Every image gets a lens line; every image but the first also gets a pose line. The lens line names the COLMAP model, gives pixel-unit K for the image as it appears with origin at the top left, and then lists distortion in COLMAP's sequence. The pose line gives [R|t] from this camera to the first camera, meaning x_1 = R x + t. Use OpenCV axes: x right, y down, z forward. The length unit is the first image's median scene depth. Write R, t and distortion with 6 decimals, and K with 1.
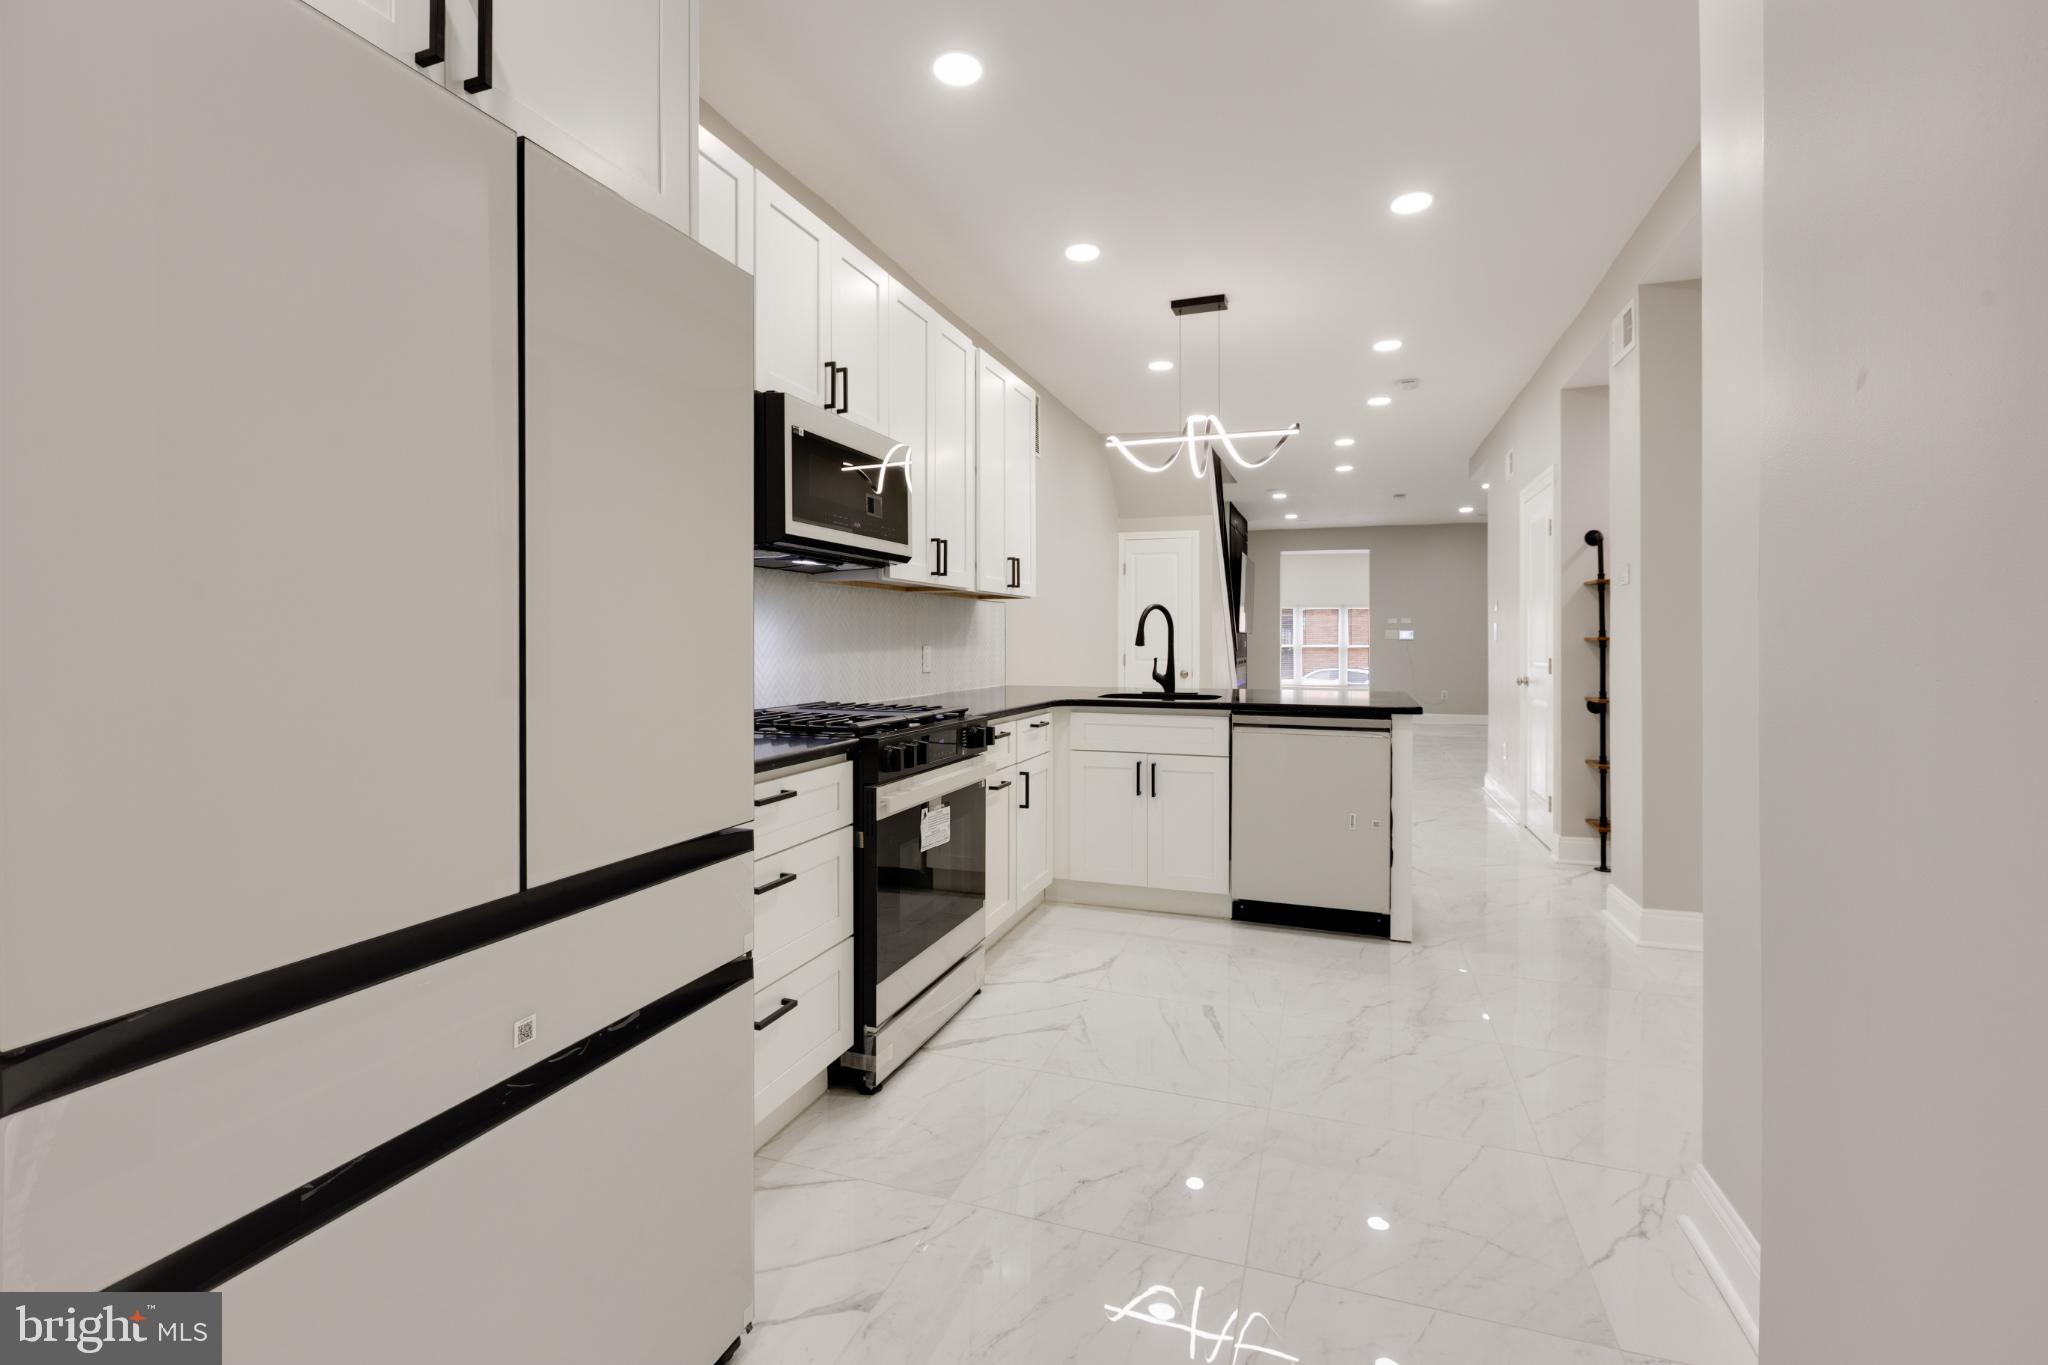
lens RADIAL K [[928.6, 0, 1013.7], [0, 928.6, 659.4], [0, 0, 1]] dist [-0.000273, 0.000184]
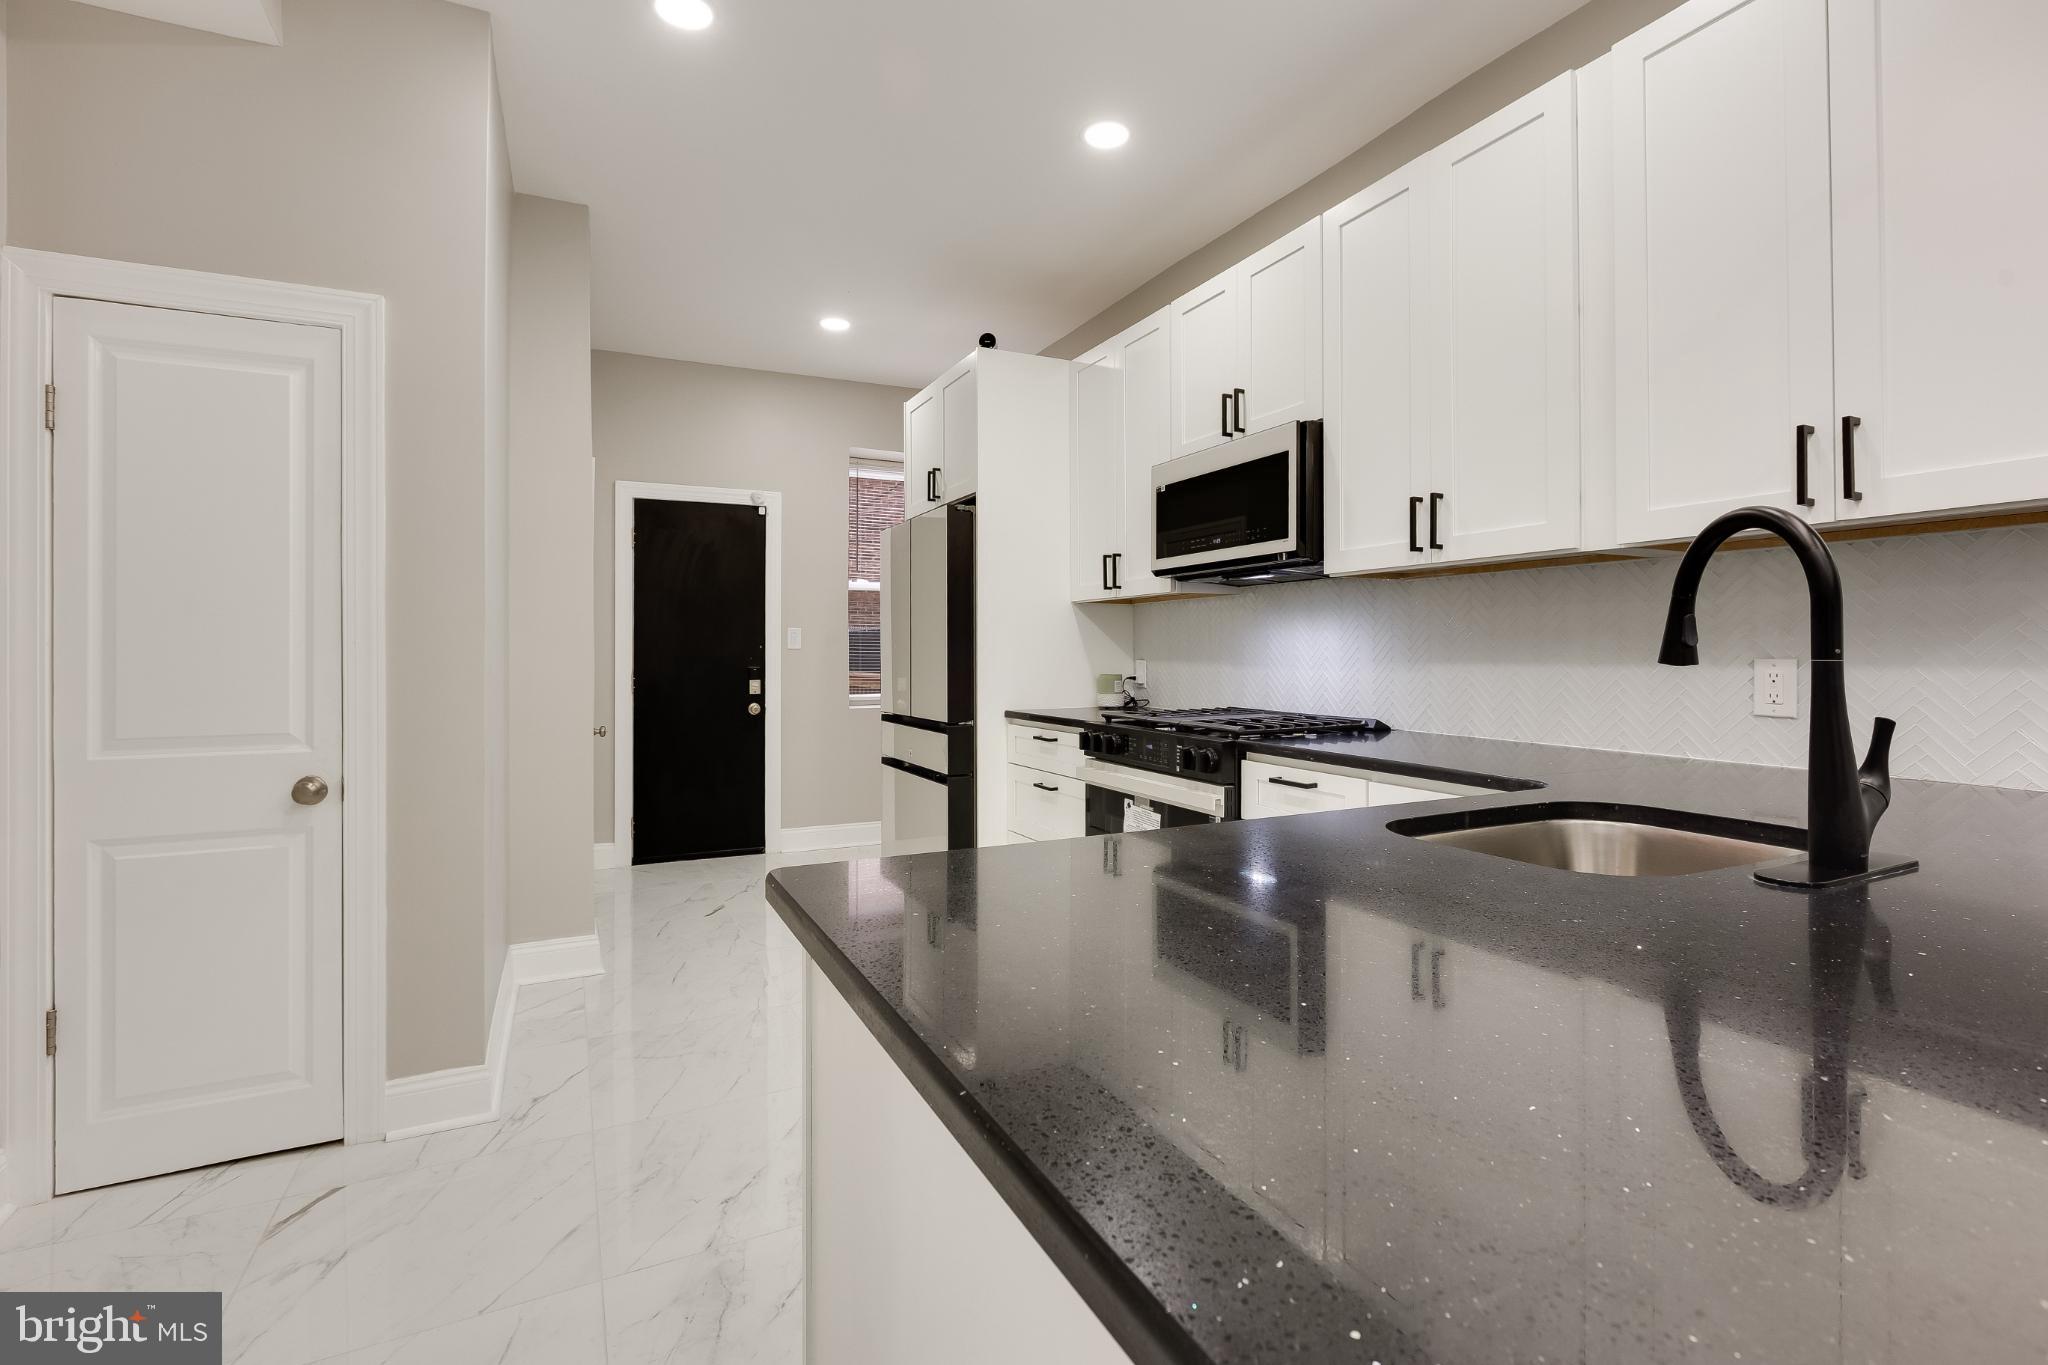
lens RADIAL K [[913.0, 0, 1019.8], [0, 913.0, 668.7], [0, 0, 1]] dist [-0.001787, -0.000036]
pose [[-0.699132, 0.013507, -0.714865, 0.620767], [-0.013432, 0.999397, 0.032019, -0.024509], [0.714867, 0.031987, -0.698529, 1.323100]]
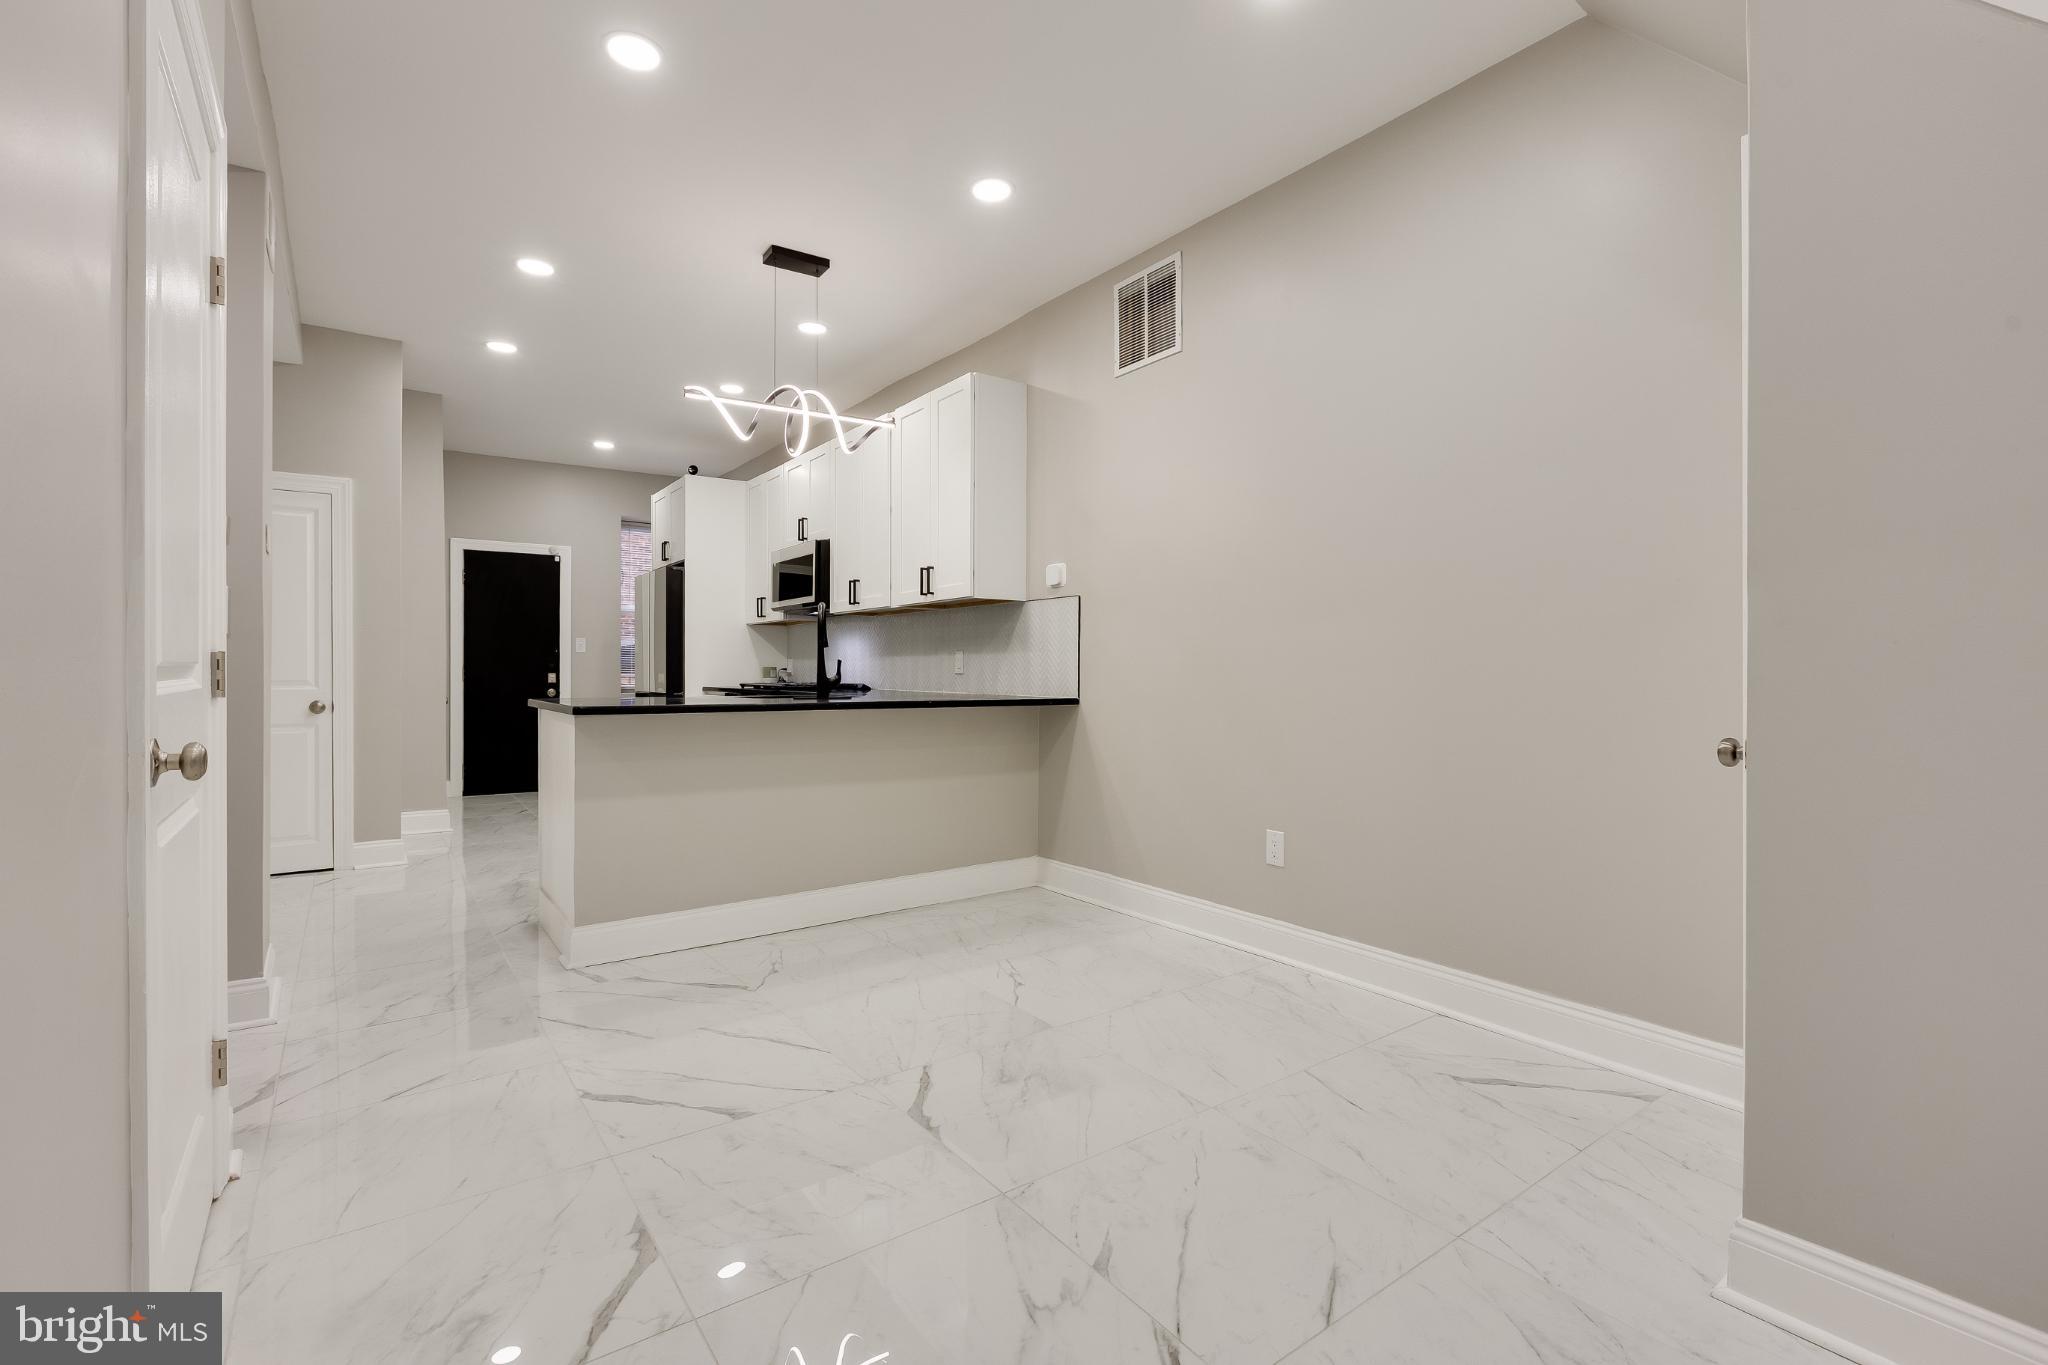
lens RADIAL K [[888.1, 0, 998.9], [0, 888.1, 691.8], [0, 0, 1]] dist [0.000135, 0.000045]
pose [[-0.574752, 0.016976, -0.818151, 1.017180], [-0.021186, 0.999141, 0.035614, -0.005837], [0.818053, 0.037803, -0.573899, 2.138370]]
